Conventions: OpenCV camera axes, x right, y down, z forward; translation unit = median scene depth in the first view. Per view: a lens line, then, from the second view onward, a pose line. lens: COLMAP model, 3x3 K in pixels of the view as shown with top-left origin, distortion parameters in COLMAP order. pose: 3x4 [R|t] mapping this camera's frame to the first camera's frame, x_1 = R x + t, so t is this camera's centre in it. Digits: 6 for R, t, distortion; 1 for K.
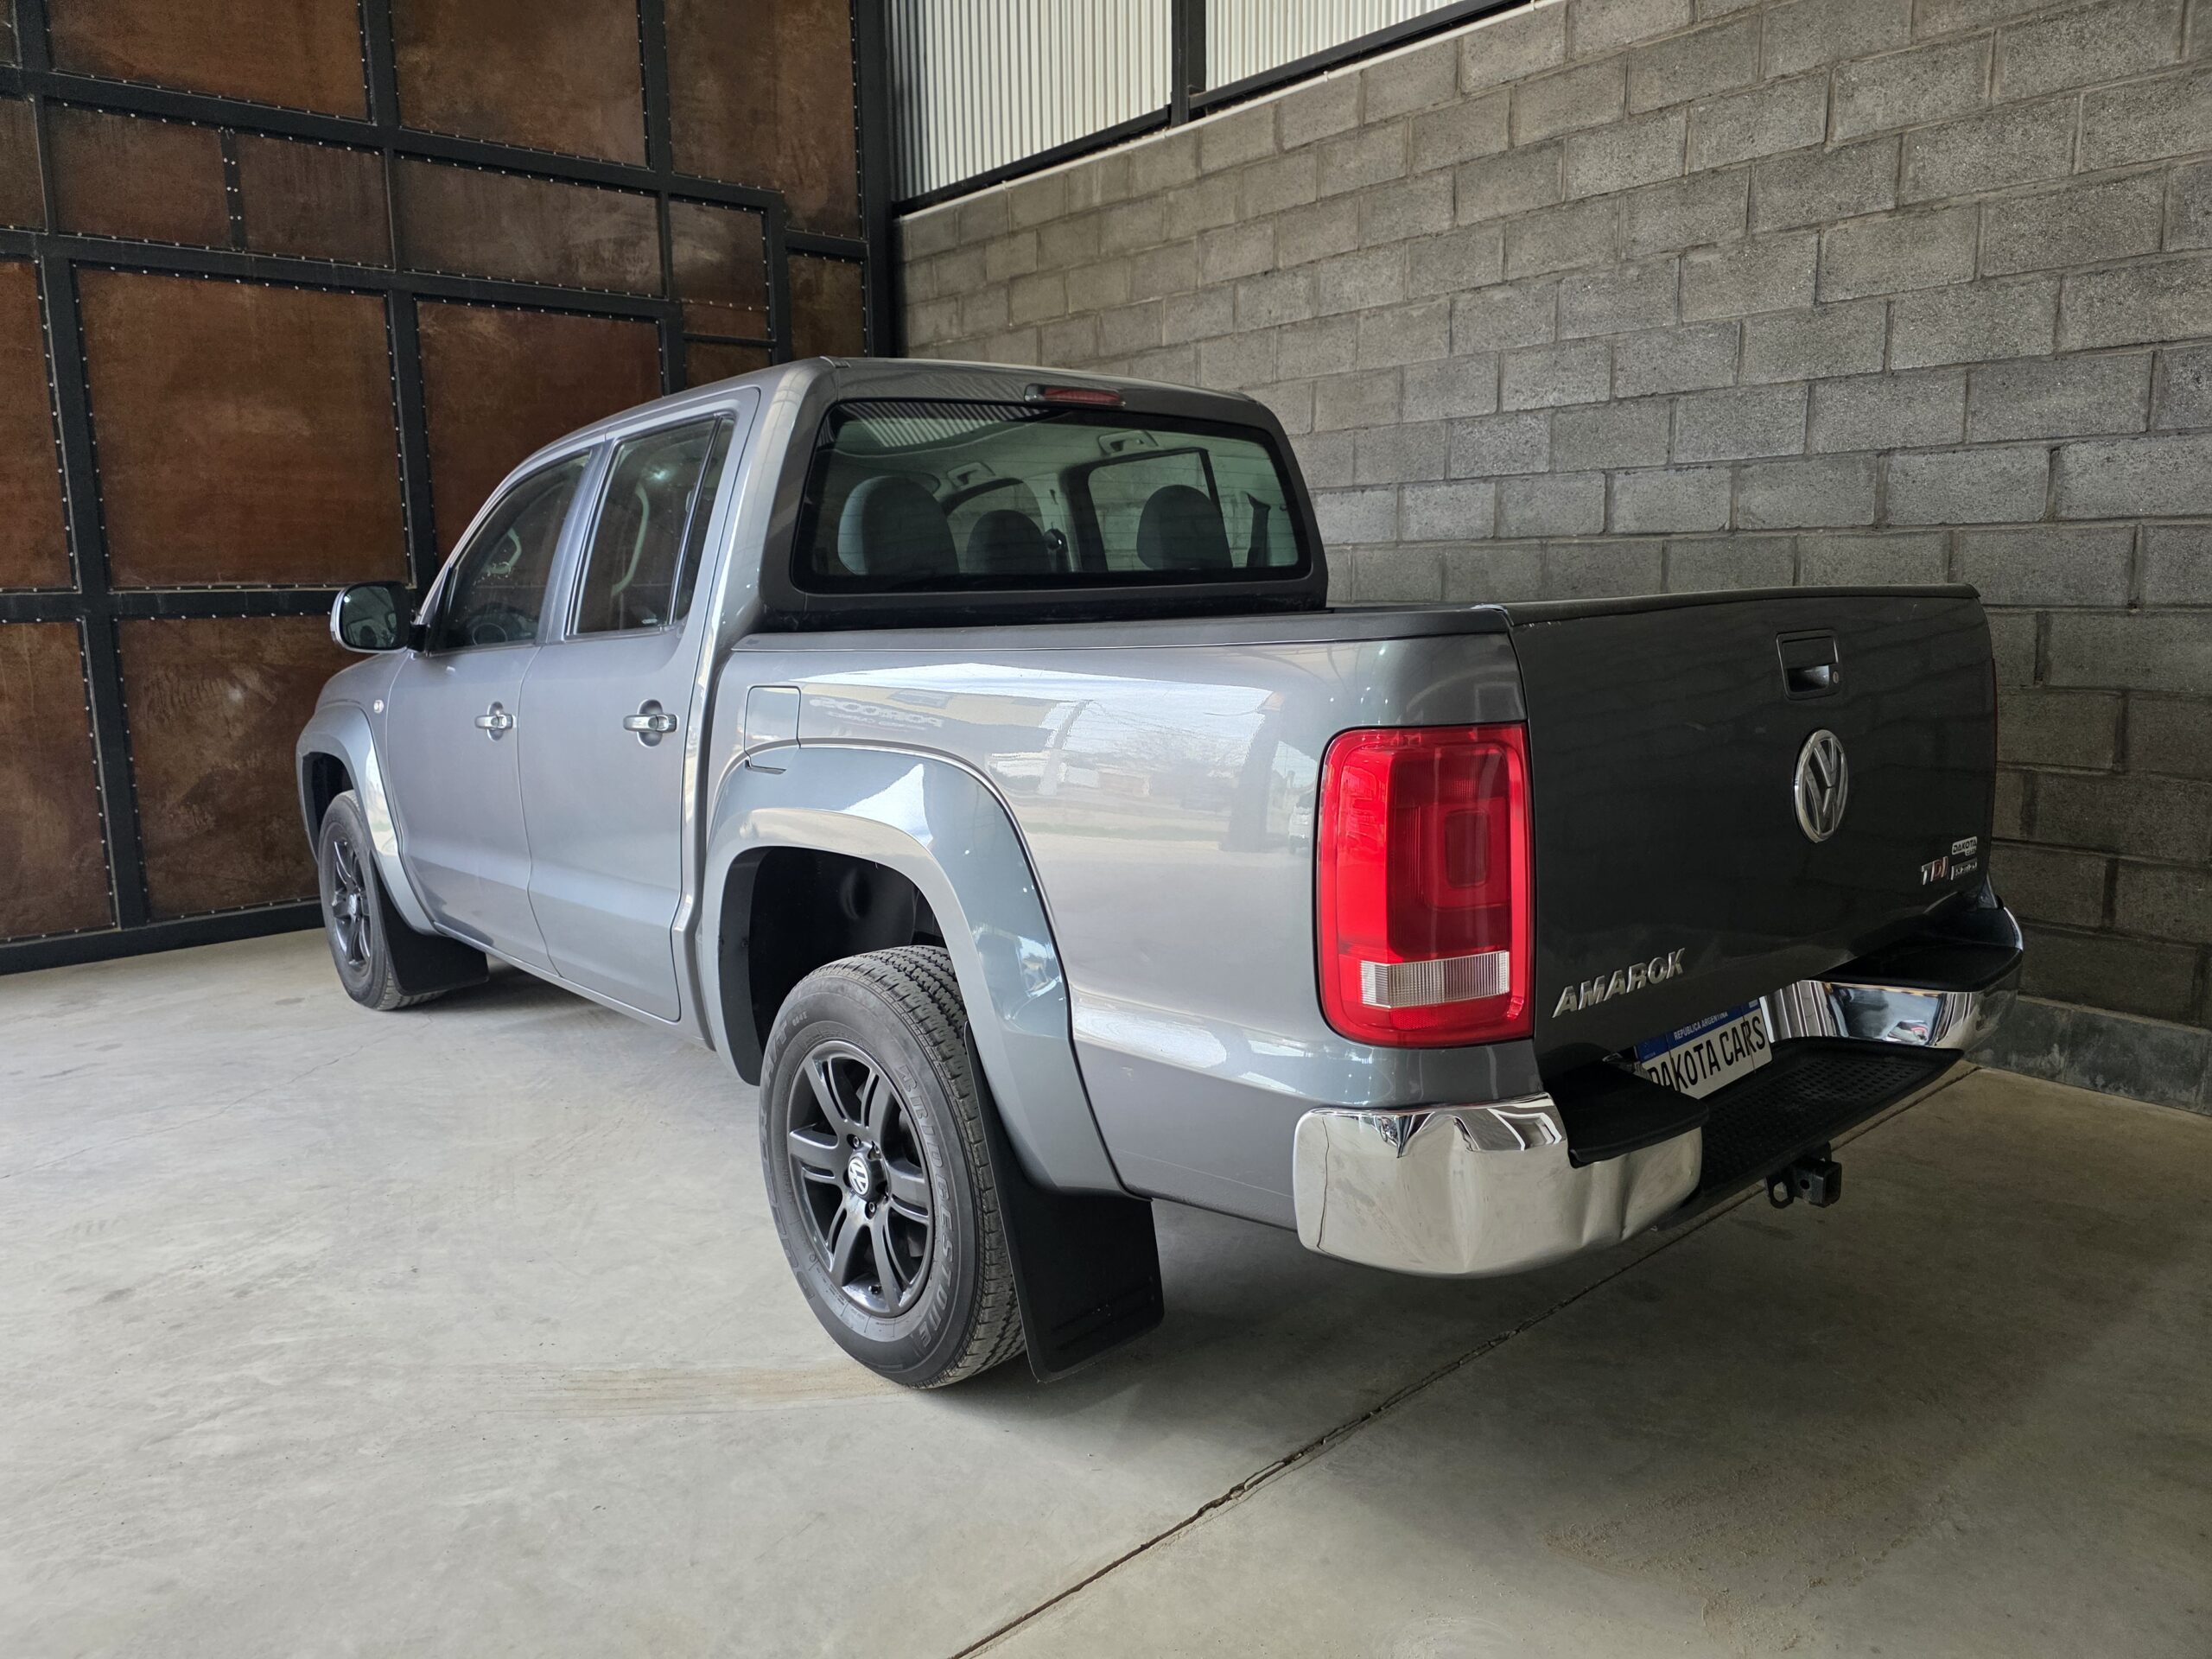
lens RADIAL K [[1490.8, 0, 1091.1], [0, 1490.8, 816.7], [0, 0, 1]] dist [0.029907, -0.032733]
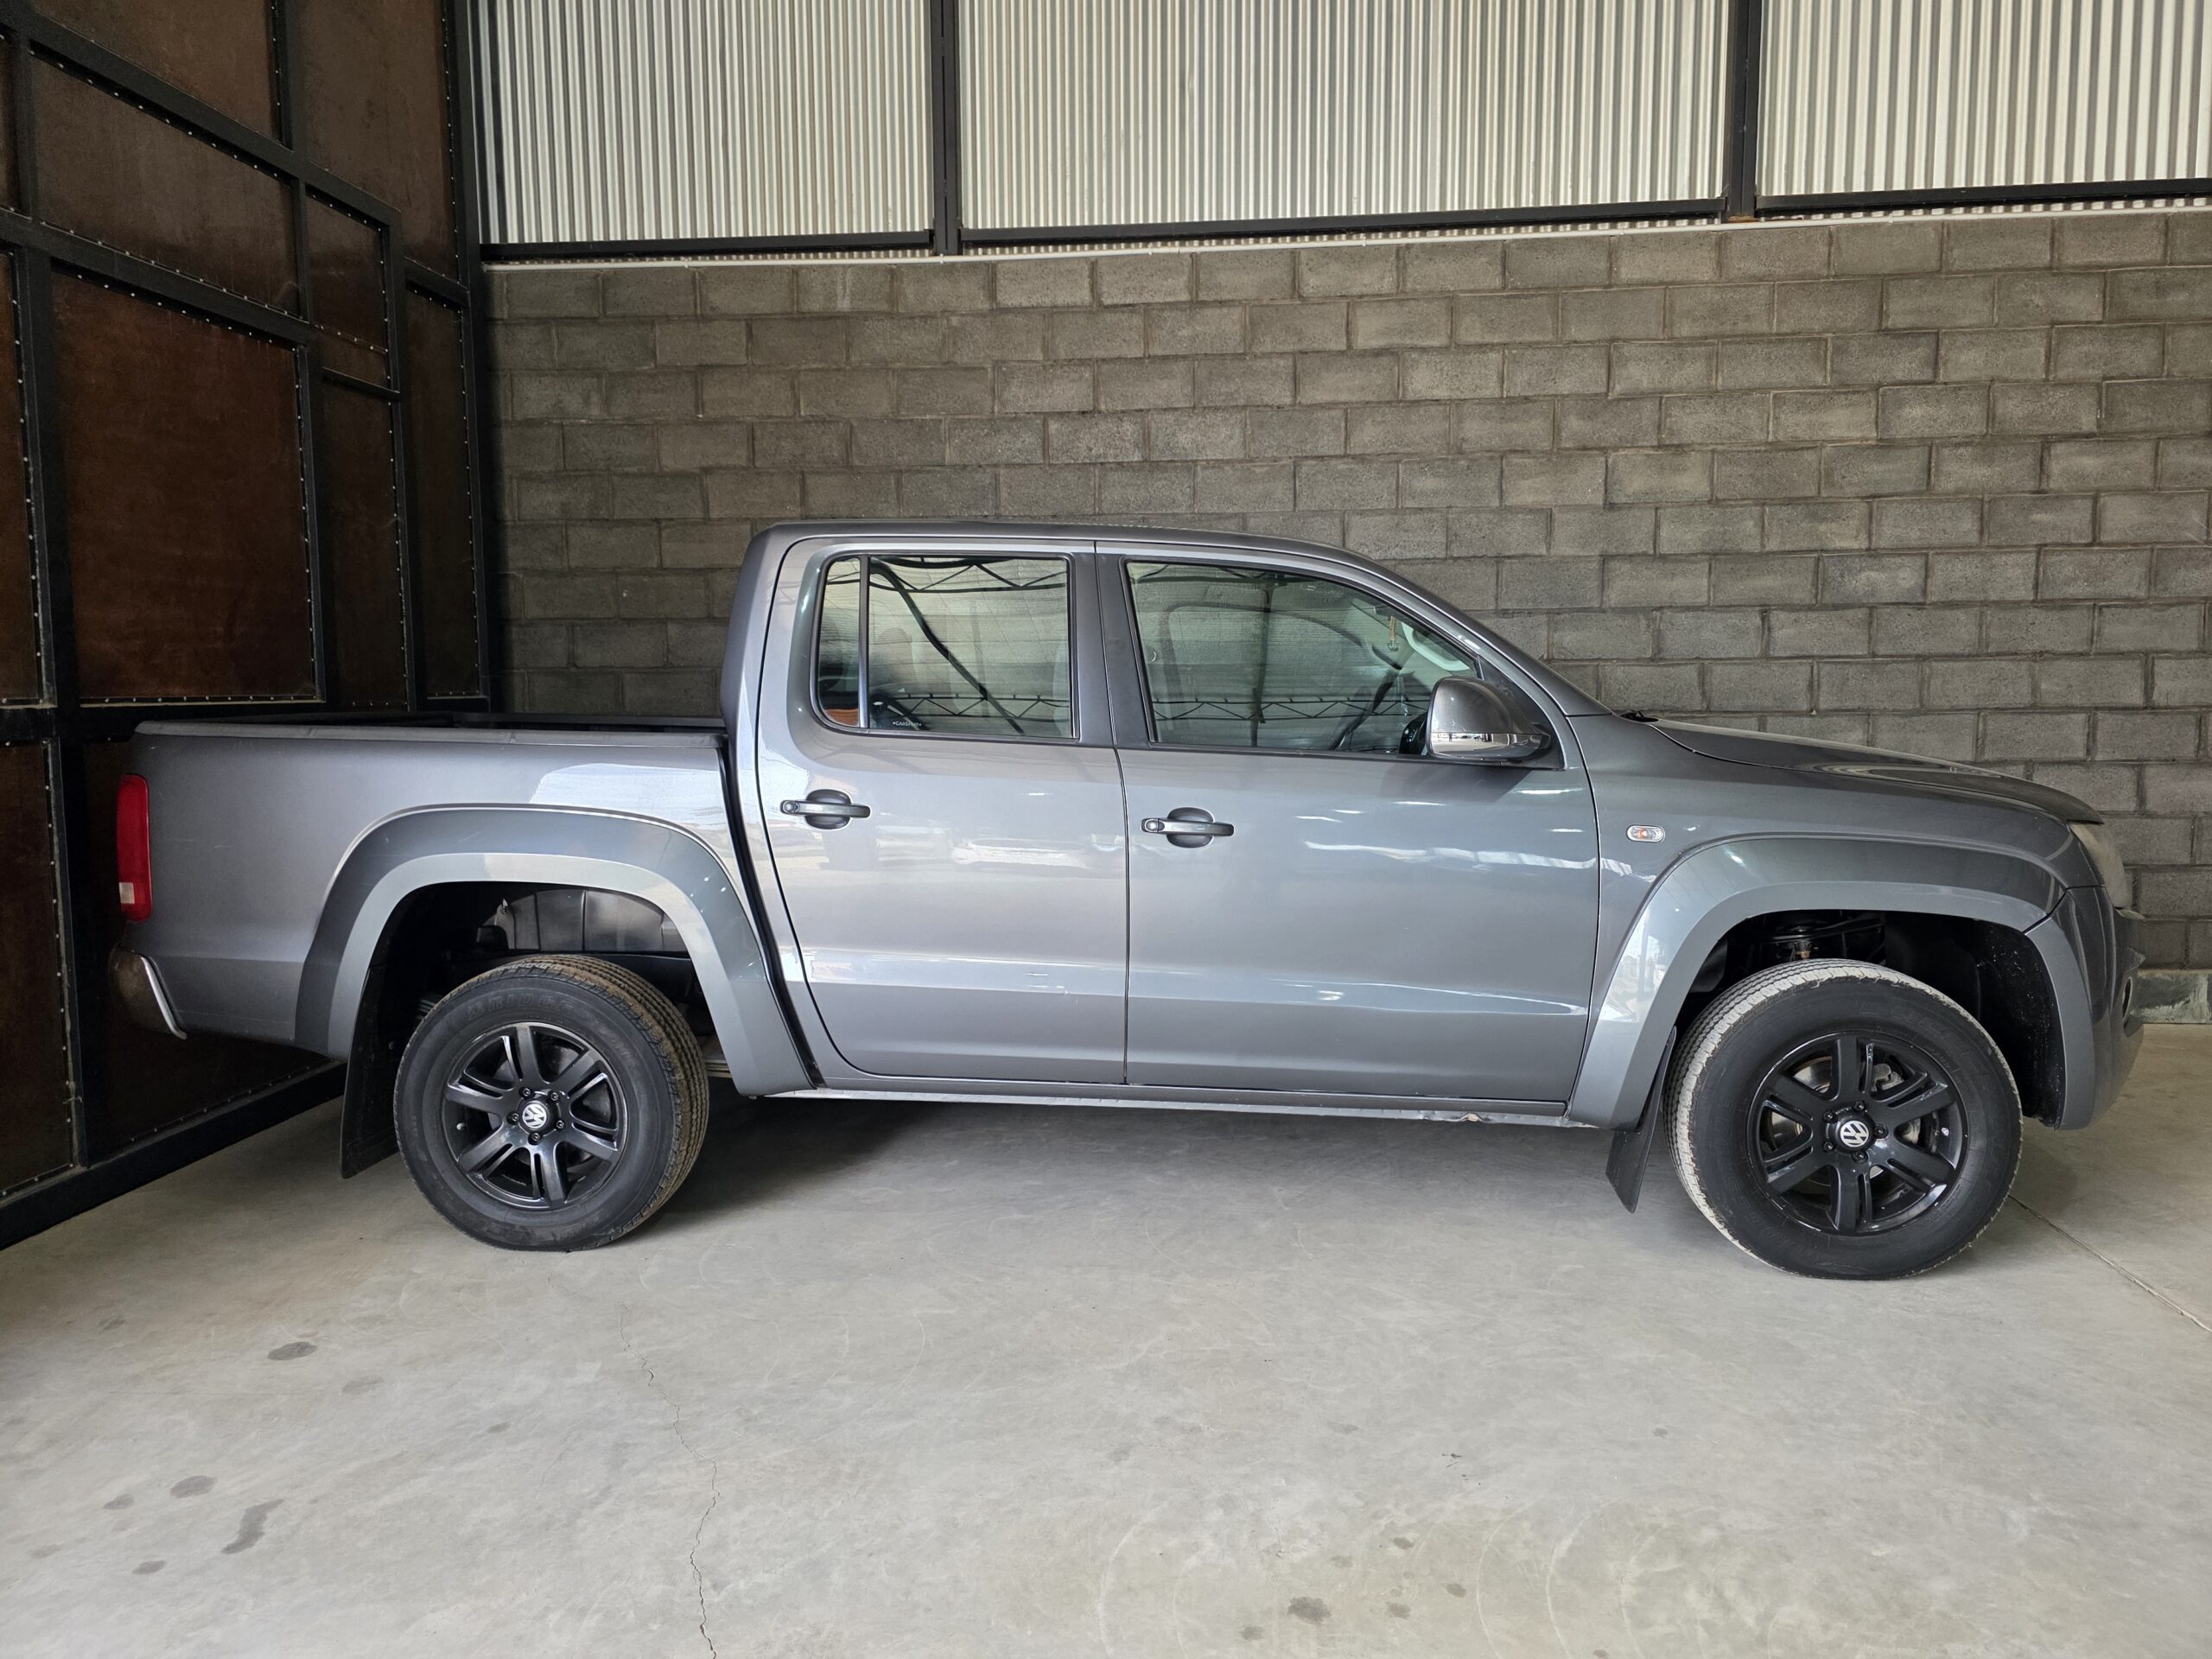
lens RADIAL K [[1497.5, 0, 1106.0], [0, 1497.5, 829.5], [0, 0, 1]] dist [0.053043, -0.054283]
pose [[0.712205, -0.059384, 0.699455, -0.784079], [0.111096, 0.993393, -0.028781, -0.041567], [-0.693125, 0.098205, 0.714097, 0.304521]]
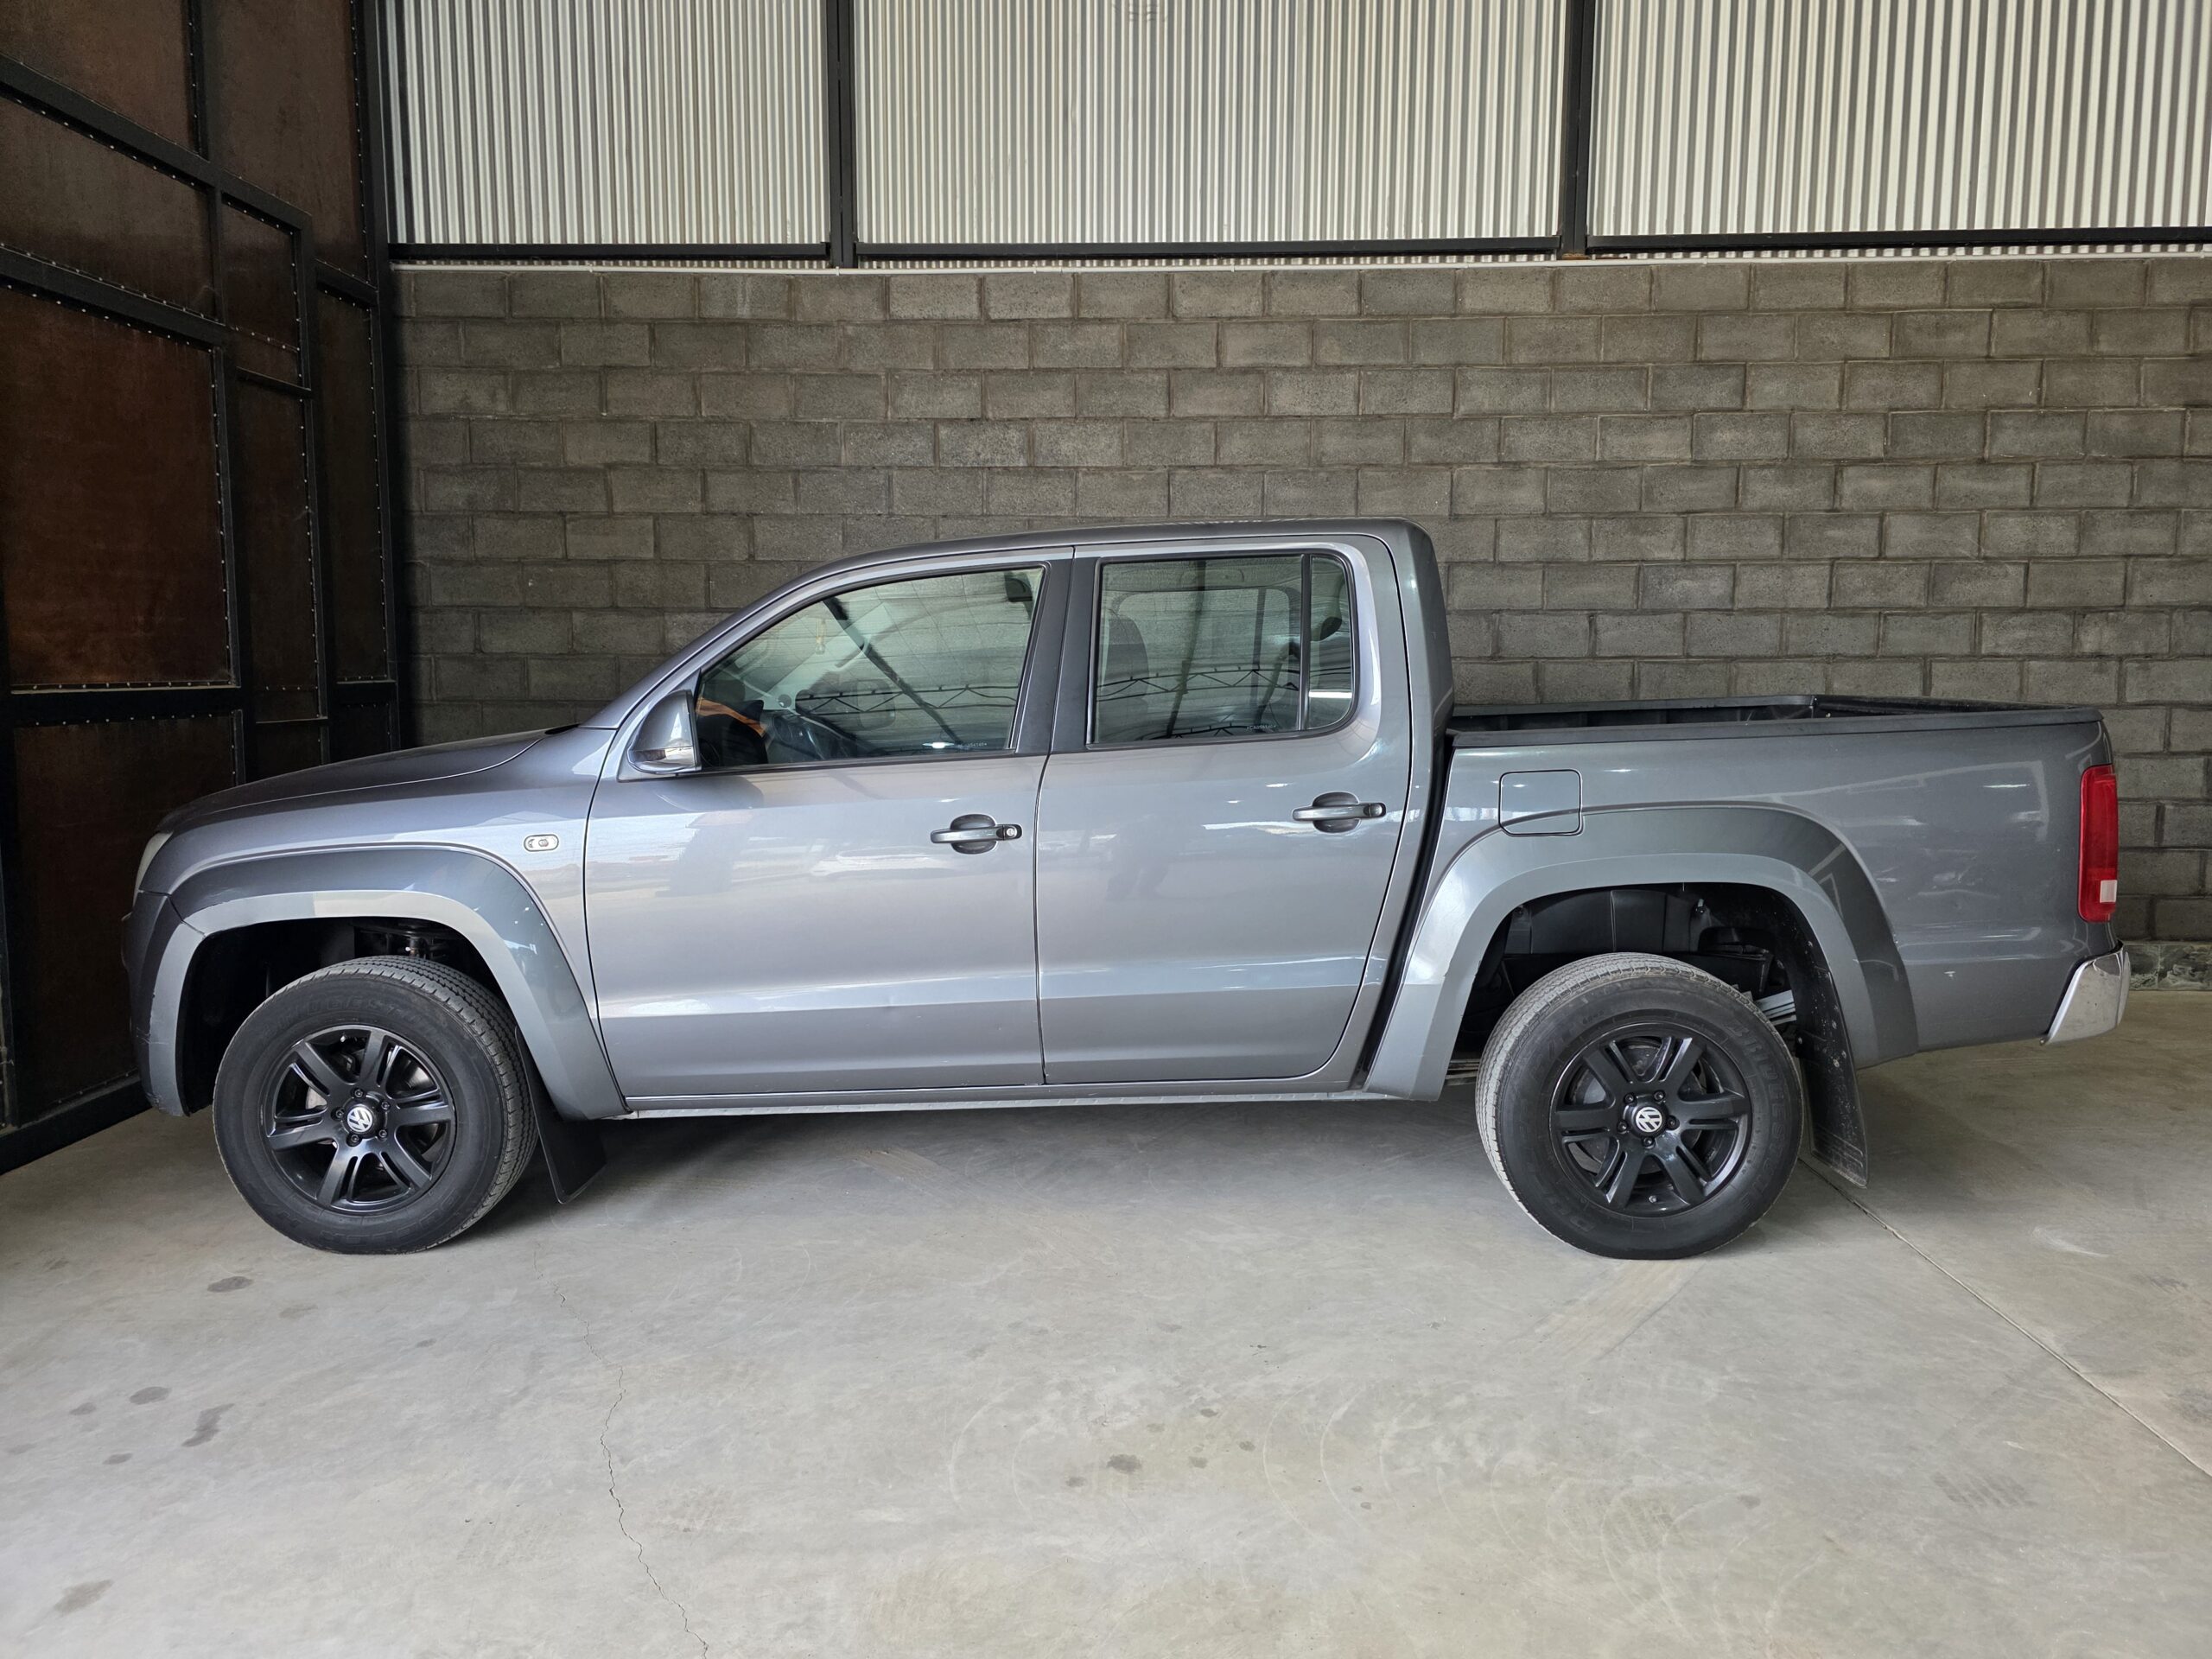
lens RADIAL K [[1500.1, 0, 1111.6], [0, 1500.1, 819.5], [0, 0, 1]] dist [0.052919, -0.055195]
pose [[0.666568, -0.062903, 0.742785, -0.836109], [0.108752, 0.993978, -0.013417, -0.040453], [-0.737468, 0.089723, 0.669395, 0.219192]]
